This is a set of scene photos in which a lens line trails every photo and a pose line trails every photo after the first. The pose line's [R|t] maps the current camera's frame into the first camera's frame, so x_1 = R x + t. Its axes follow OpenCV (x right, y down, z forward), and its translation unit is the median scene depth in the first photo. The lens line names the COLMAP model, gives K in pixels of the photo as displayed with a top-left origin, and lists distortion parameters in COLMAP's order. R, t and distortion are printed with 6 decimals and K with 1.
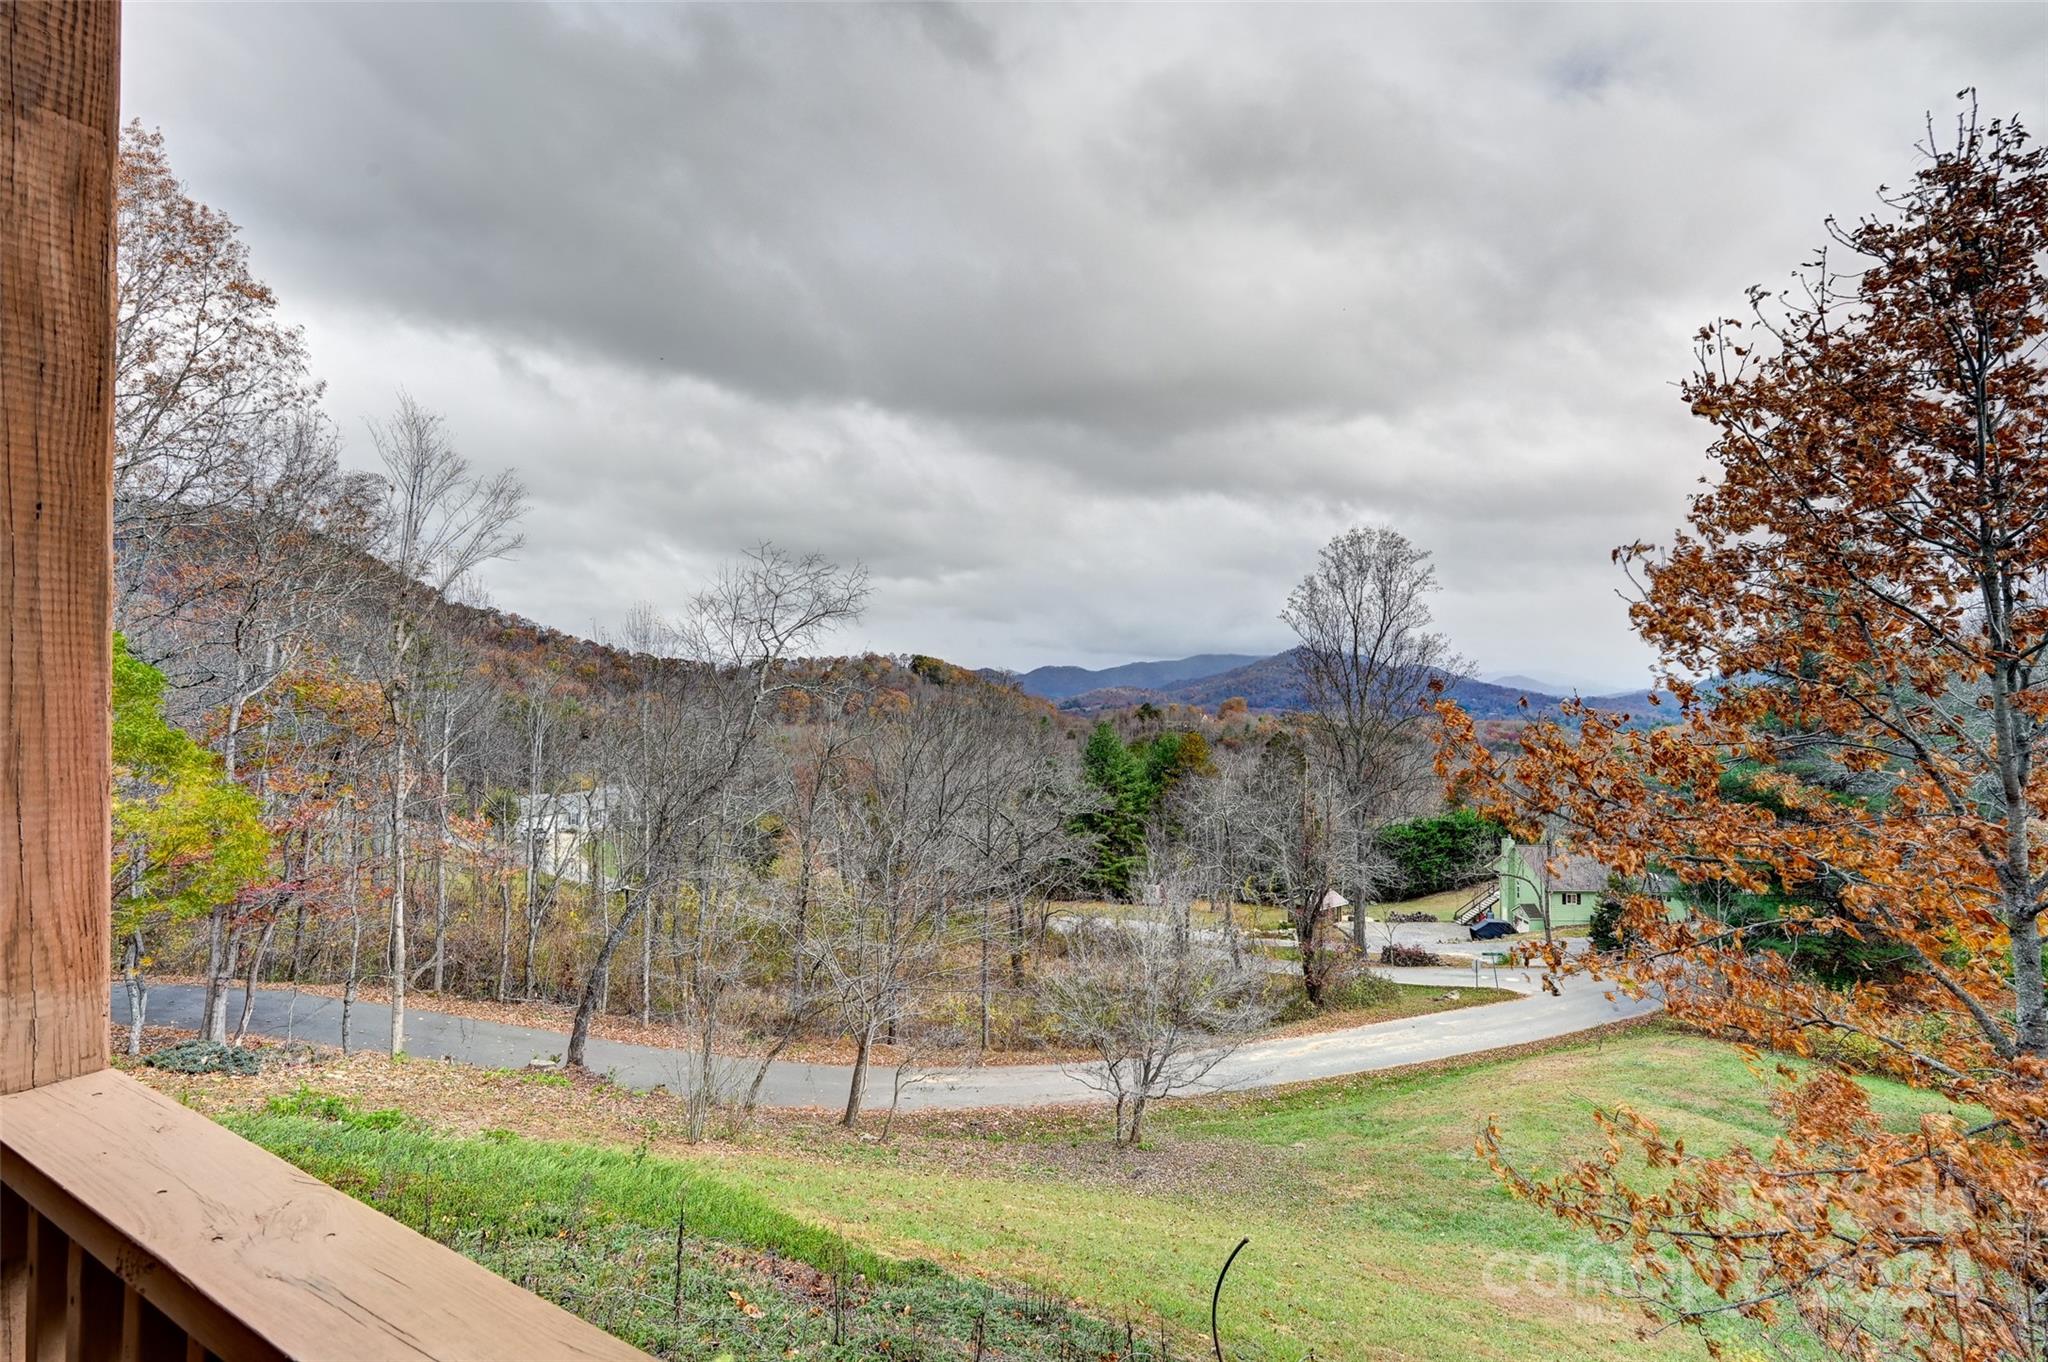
lens RADIAL K [[965.3, 0, 1054.0], [0, 965.3, 699.0], [0, 0, 1]] dist [-0.000609, -0.001538]
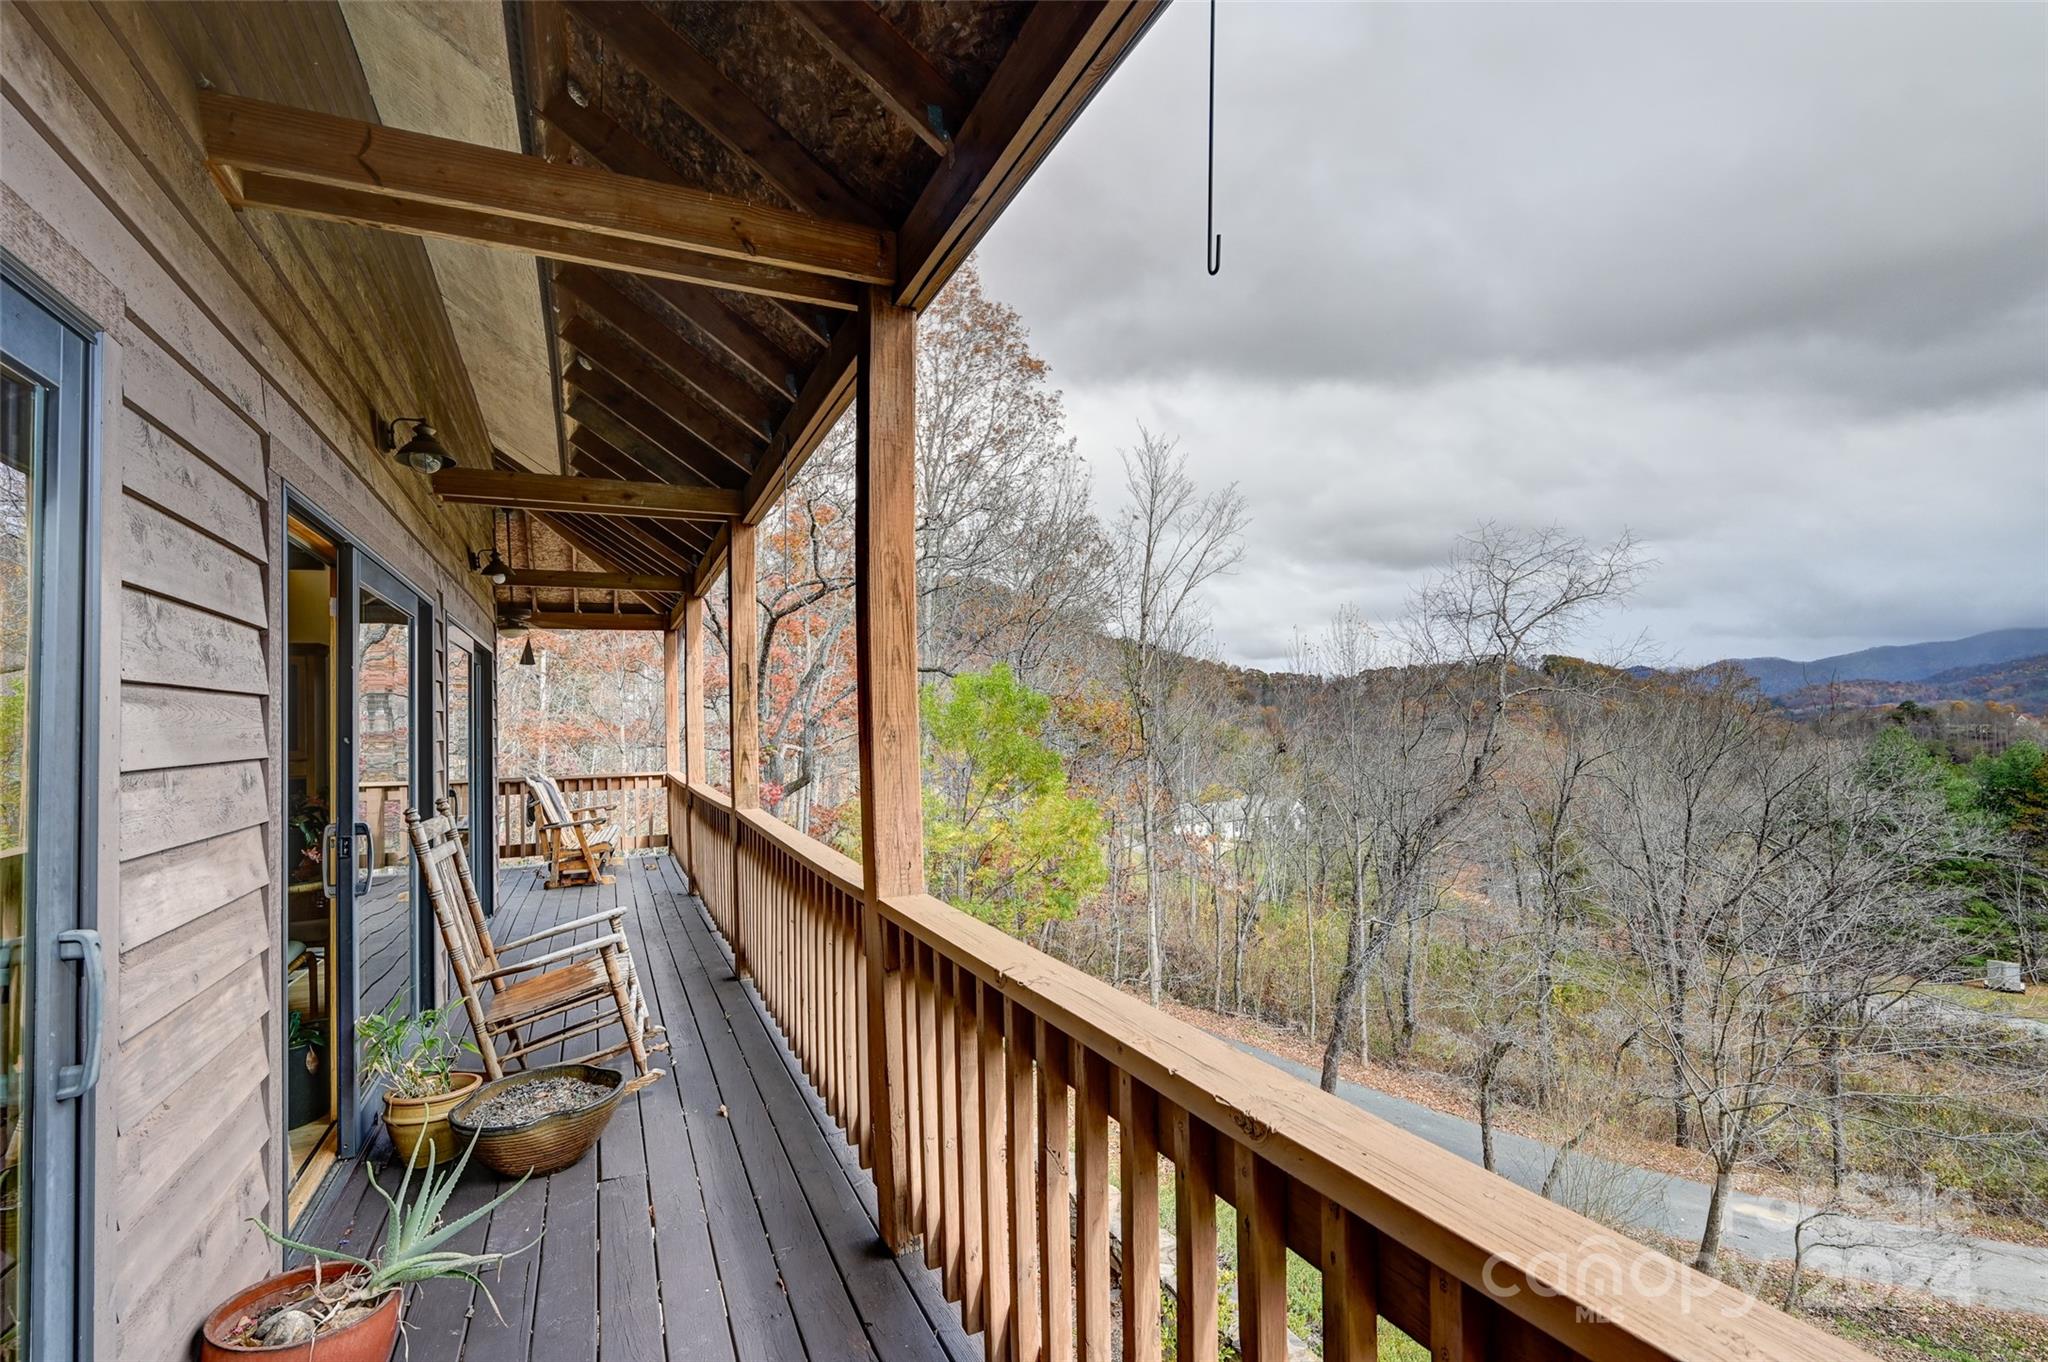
lens RADIAL K [[965.3, 0, 1035.5], [0, 965.3, 668.3], [0, 0, 1]] dist [-0.000609, -0.001538]
pose [[0.811918, -0.052122, -0.581439, -0.134325], [0.026911, 0.998289, -0.051912, 0.000066], [0.583150, 0.026502, 0.811932, 0.061425]]
